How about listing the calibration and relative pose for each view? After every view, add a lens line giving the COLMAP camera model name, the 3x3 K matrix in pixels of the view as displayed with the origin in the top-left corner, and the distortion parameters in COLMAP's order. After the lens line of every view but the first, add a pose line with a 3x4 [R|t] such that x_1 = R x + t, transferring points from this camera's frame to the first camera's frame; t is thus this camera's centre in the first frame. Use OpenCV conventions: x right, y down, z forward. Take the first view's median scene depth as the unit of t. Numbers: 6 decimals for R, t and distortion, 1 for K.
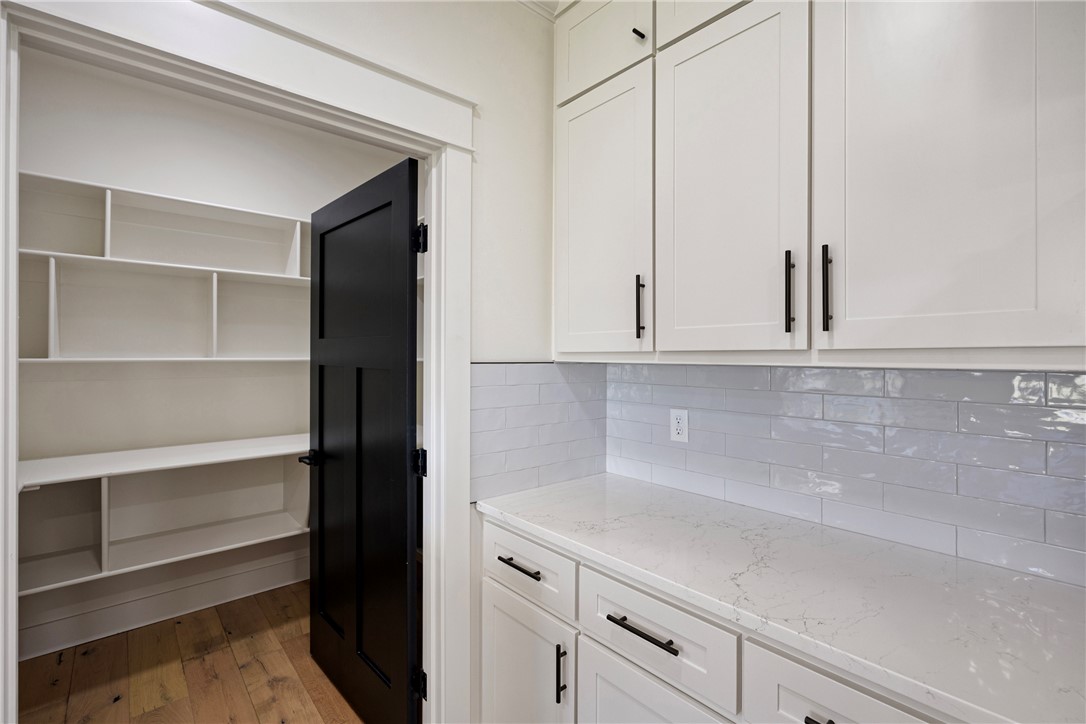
lens RADIAL K [[487.7, 0, 546.4], [0, 487.7, 353.7], [0, 0, 1]] dist [-0.013257, 0.001049]
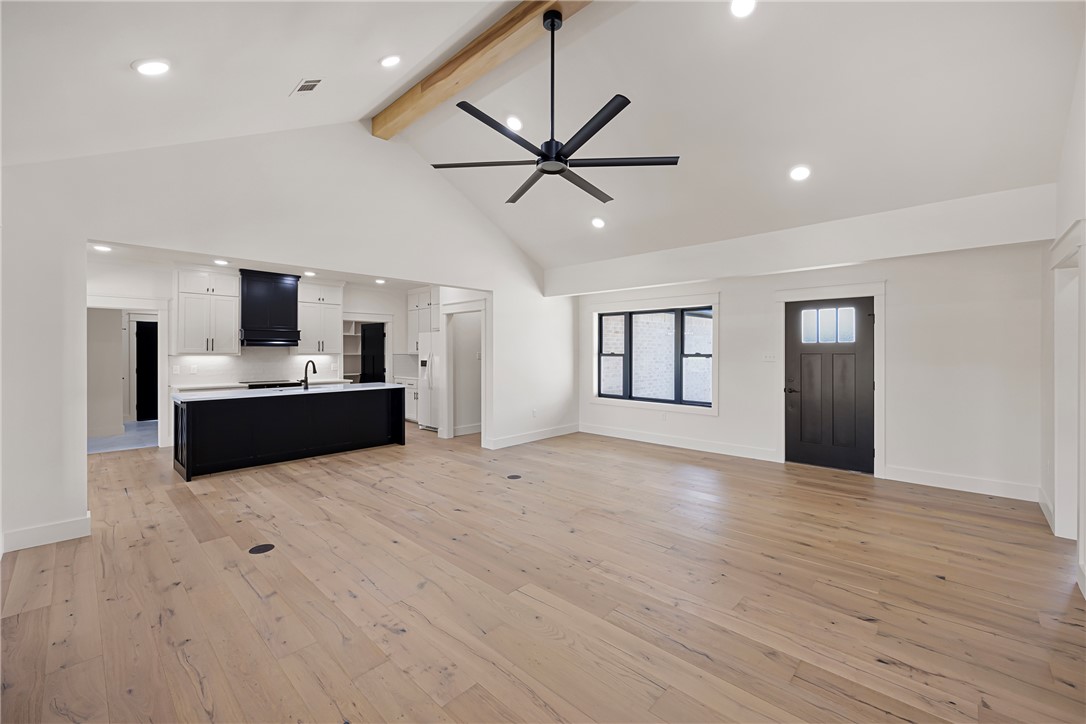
lens RADIAL K [[442.7, 0, 545.0], [0, 442.7, 354.2], [0, 0, 1]] dist [-0.001399, -0.000619]
pose [[0.996376, -0.012392, 0.084155, 1.140438], [0.011383, 0.999858, 0.012455, -0.030220], [-0.084297, -0.011452, 0.996375, -4.216431]]
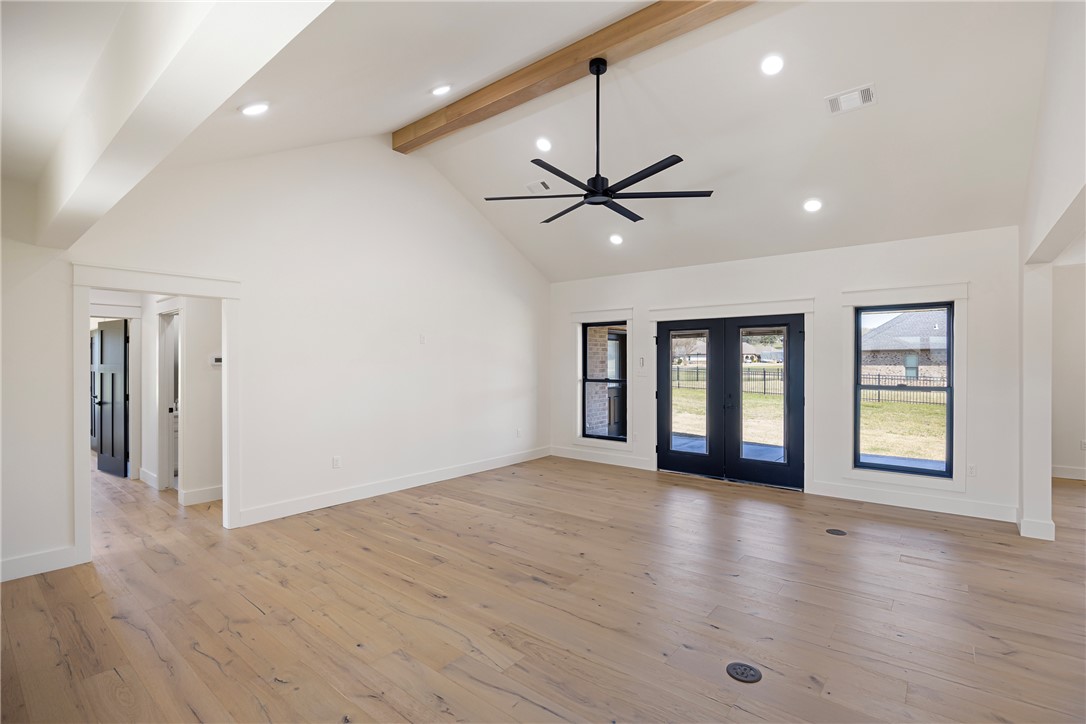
lens RADIAL K [[487.7, 0, 552.1], [0, 487.7, 366.6], [0, 0, 1]] dist [-0.013257, 0.001049]
pose [[-0.986367, -0.007615, -0.164386, 1.856723], [-0.007341, 0.999970, -0.002276, -0.025495], [0.164399, -0.001039, -0.986393, -0.443732]]
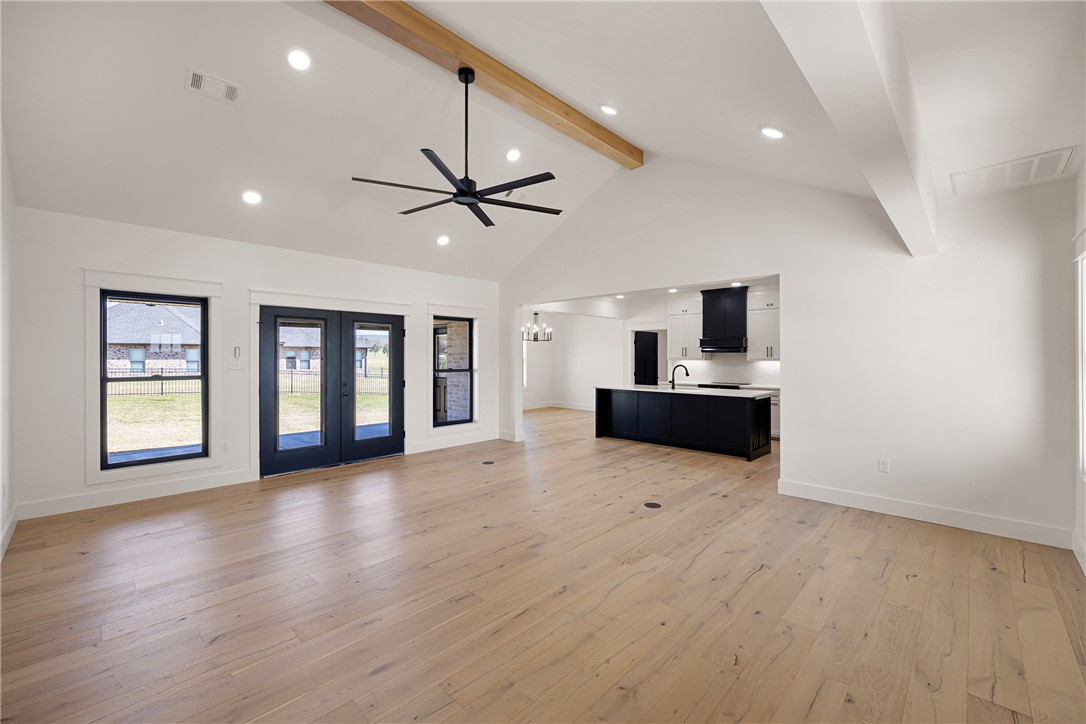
lens RADIAL K [[442.7, 0, 536.6], [0, 442.7, 360.8], [0, 0, 1]] dist [-0.001399, -0.000619]
pose [[0.059507, -0.002941, -0.998224, 3.381092], [0.007079, 0.999972, -0.002524, 0.002459], [0.998203, -0.006916, 0.059526, -2.274305]]
